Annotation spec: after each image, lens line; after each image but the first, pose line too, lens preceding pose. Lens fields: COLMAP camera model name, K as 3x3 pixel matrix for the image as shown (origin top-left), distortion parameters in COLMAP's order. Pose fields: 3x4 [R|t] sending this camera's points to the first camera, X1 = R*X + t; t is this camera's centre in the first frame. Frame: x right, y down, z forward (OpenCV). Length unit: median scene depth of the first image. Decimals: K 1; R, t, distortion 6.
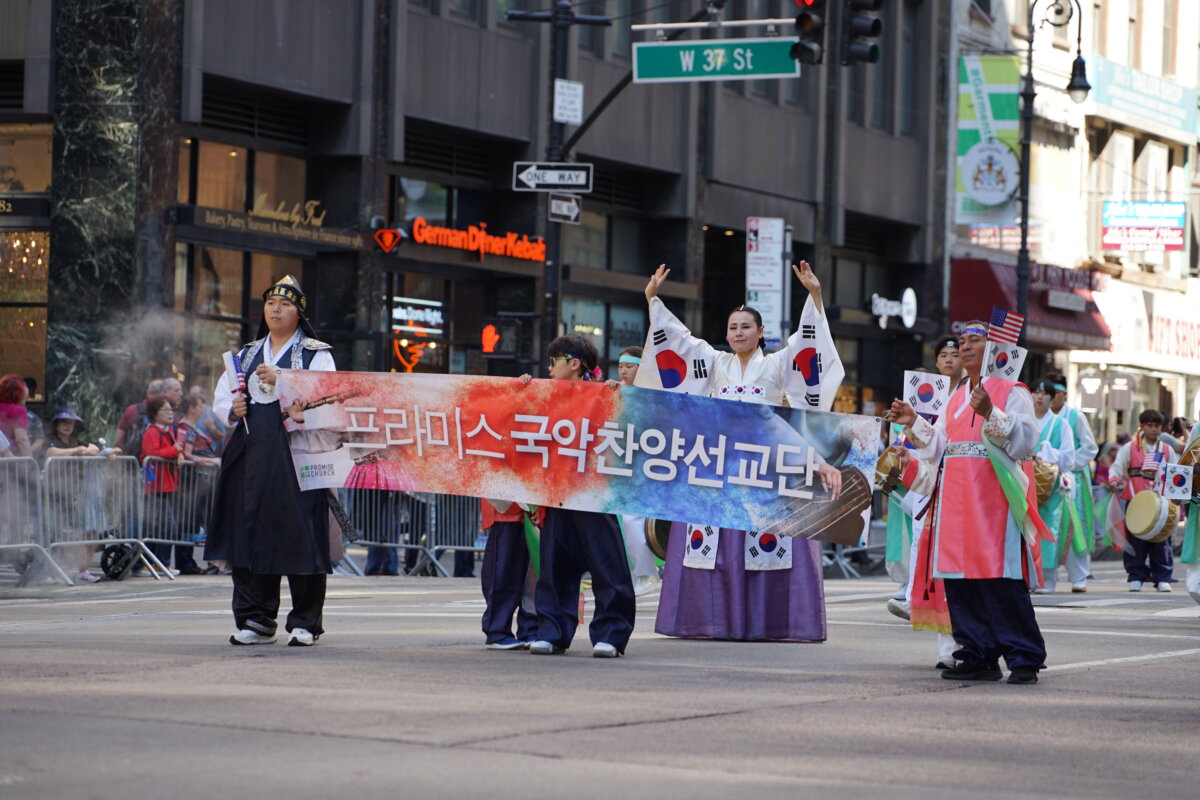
lens RADIAL K [[5216.1, 0, 593.1], [0, 5216.1, 407.2], [0, 0, 1]] dist [-0.017549, 0.000000]
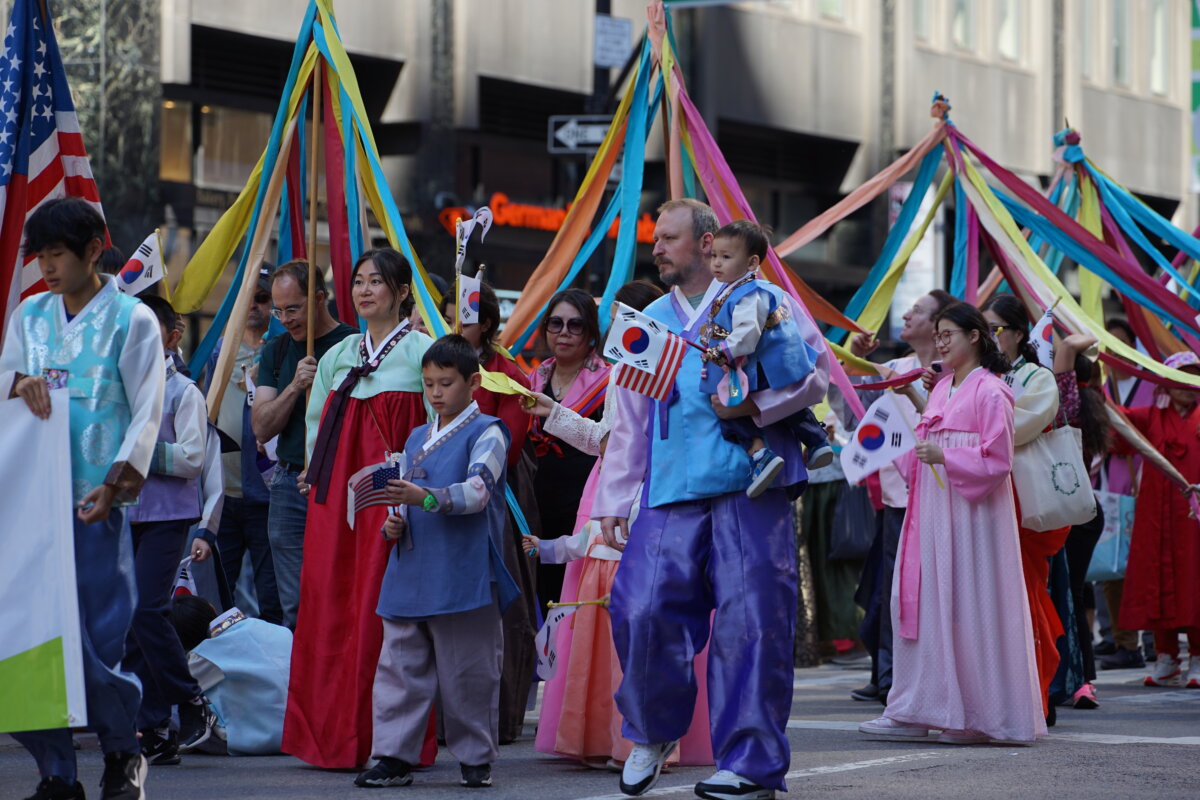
lens RADIAL K [[5216.1, 0, 596.1], [0, 5216.1, 400.0], [0, 0, 1]] dist [-0.017549, 0.000000]
pose [[0.995312, -0.024929, -0.093450, 0.066607], [0.024367, 0.999677, -0.007158, 0.003730], [0.093598, 0.004848, 0.995598, 0.176150]]
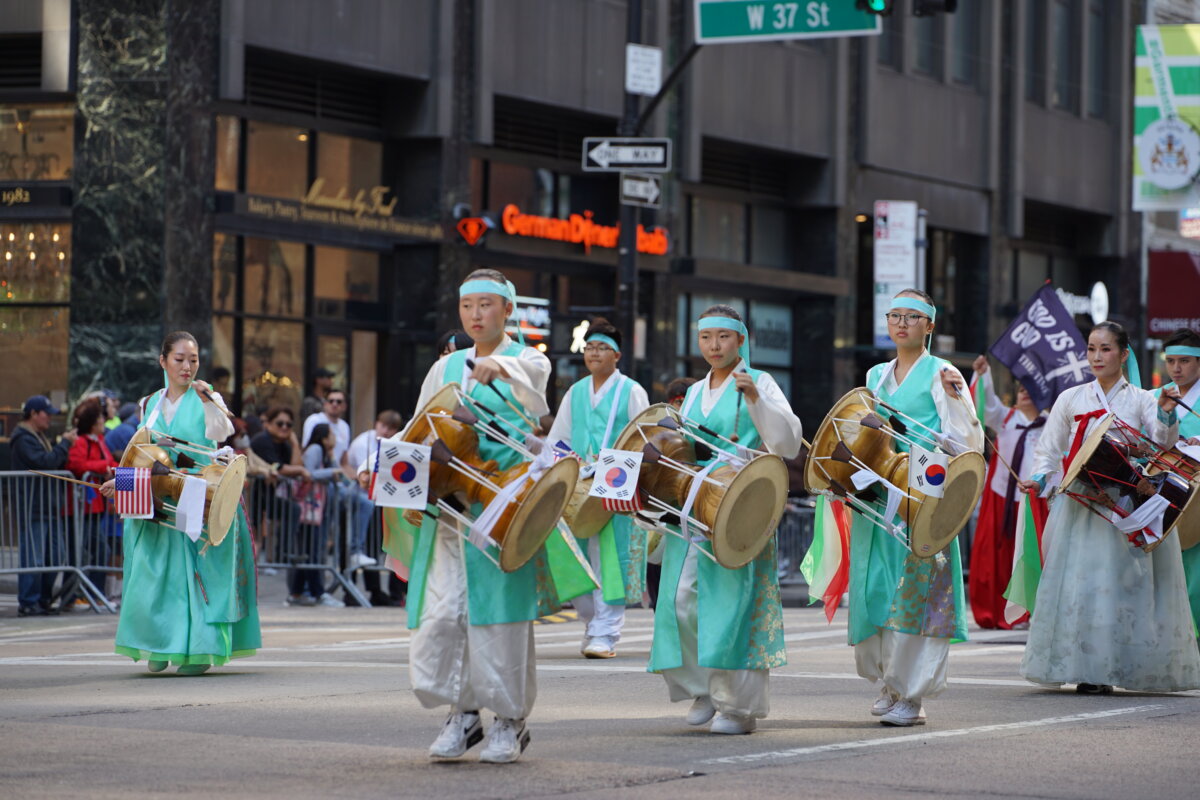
lens RADIAL K [[5216.1, 0, 602.9], [0, 5216.1, 402.7], [0, 0, 1]] dist [-0.017549, 0.000000]
pose [[0.998083, -0.010304, -0.061020, 0.041164], [0.010045, 0.999939, -0.004543, 0.002269], [0.061063, 0.003921, 0.998126, 0.107464]]
